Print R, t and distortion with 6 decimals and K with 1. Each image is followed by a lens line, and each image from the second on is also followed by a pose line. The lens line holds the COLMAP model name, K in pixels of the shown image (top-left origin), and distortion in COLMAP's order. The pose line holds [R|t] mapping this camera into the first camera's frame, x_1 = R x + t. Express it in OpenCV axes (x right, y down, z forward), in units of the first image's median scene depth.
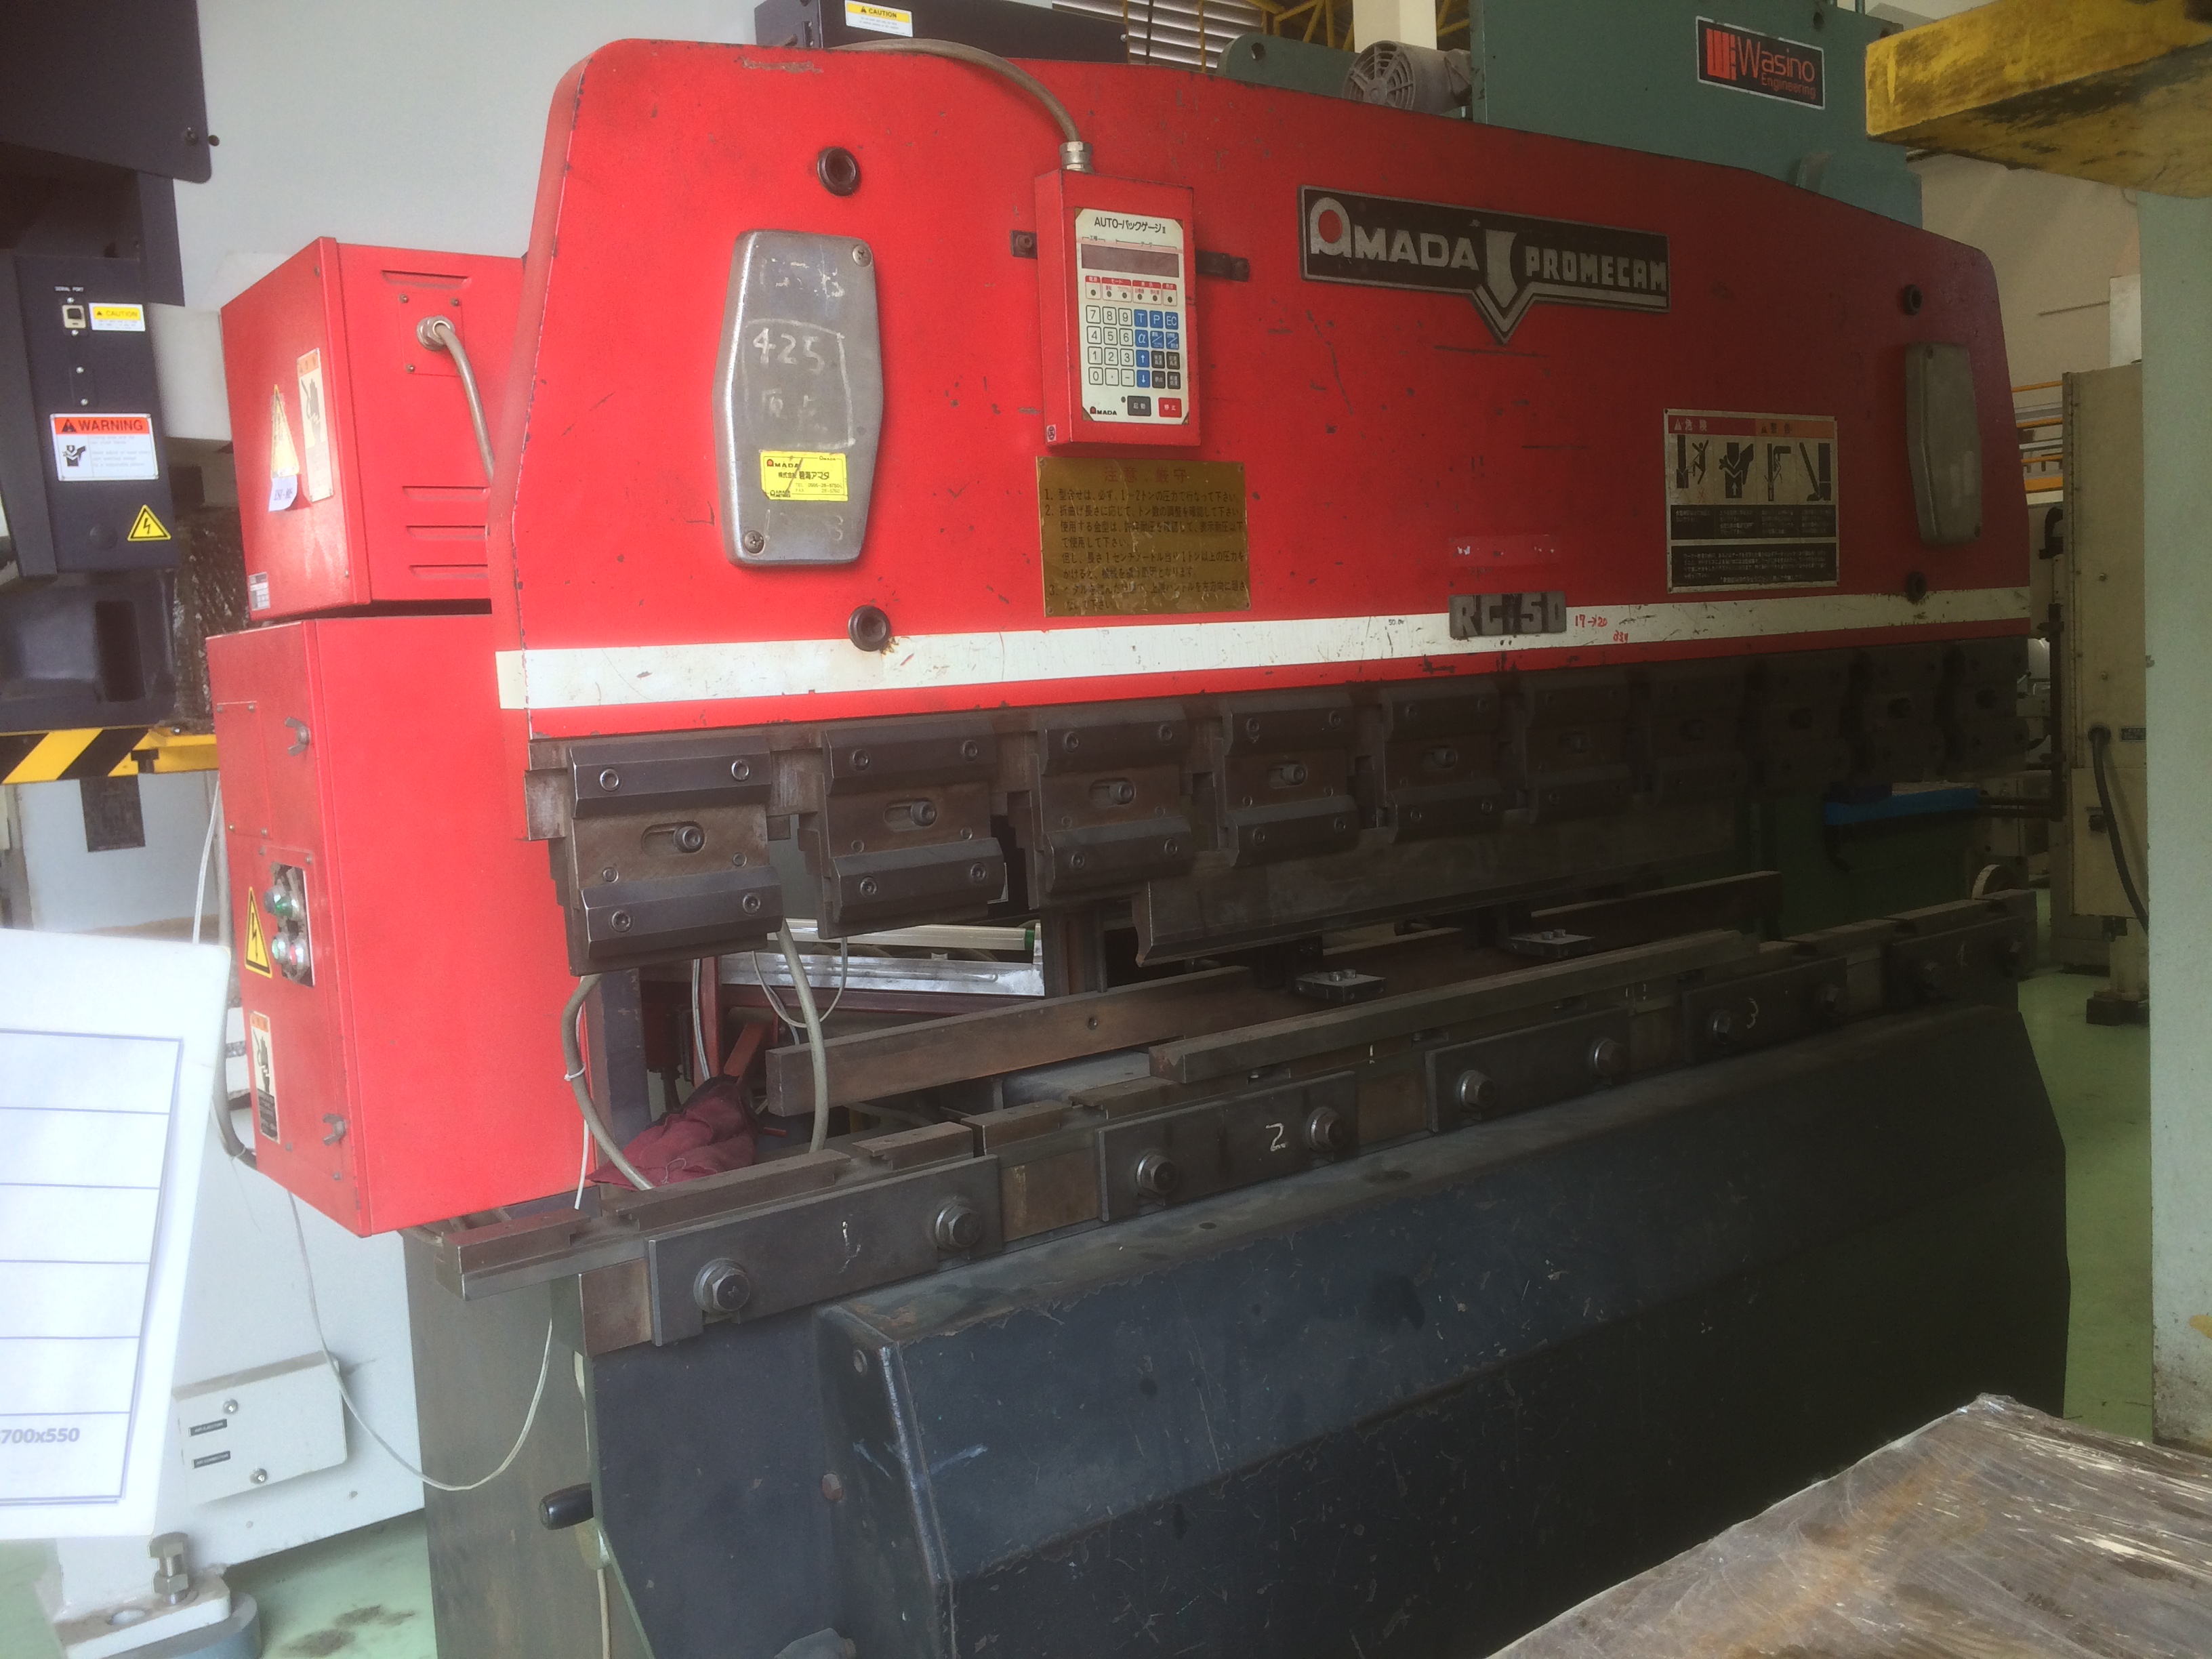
lens RADIAL K [[1908.7, 0, 1106.3], [0, 1908.7, 833.8], [0, 0, 1]] dist [0.059034, -0.091364]
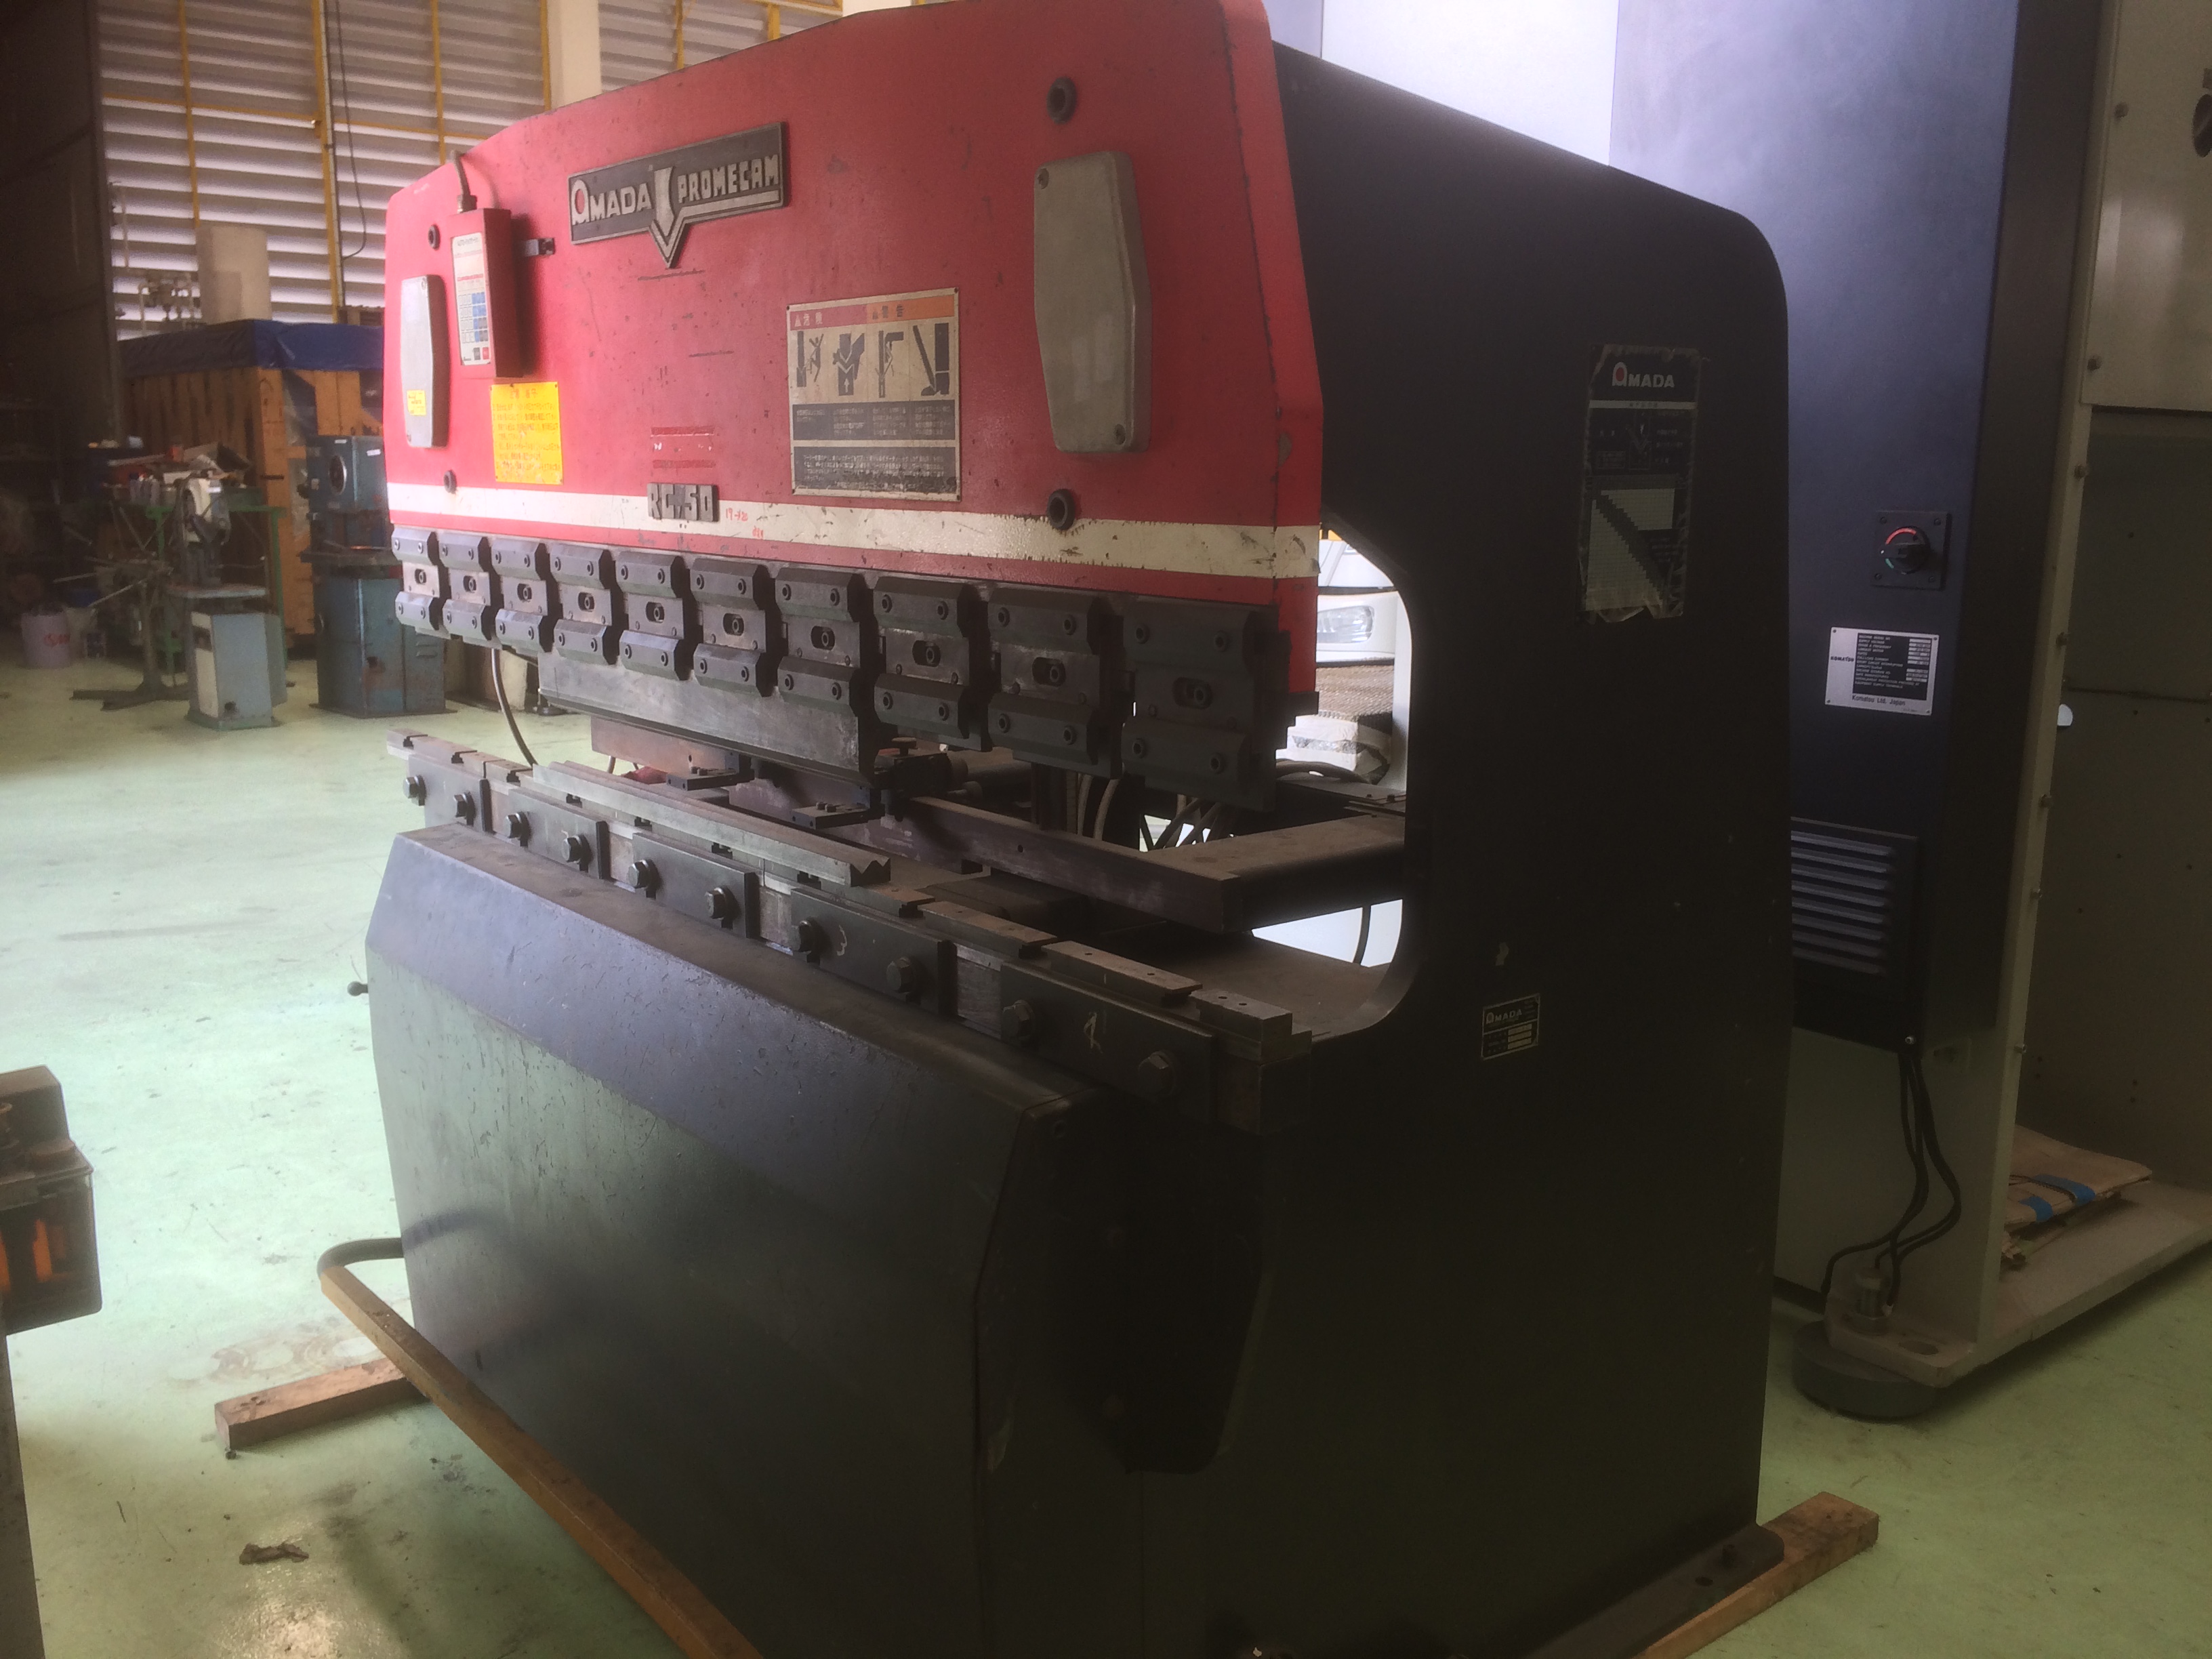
lens RADIAL K [[1908.7, 0, 1105.4], [0, 1908.7, 828.8], [0, 0, 1]] dist [0.059034, -0.091364]
pose [[0.040924, 0.246854, -0.968188, 1.297723], [-0.097316, 0.965378, 0.242024, -0.212728], [0.994412, 0.084315, 0.063529, 1.104580]]
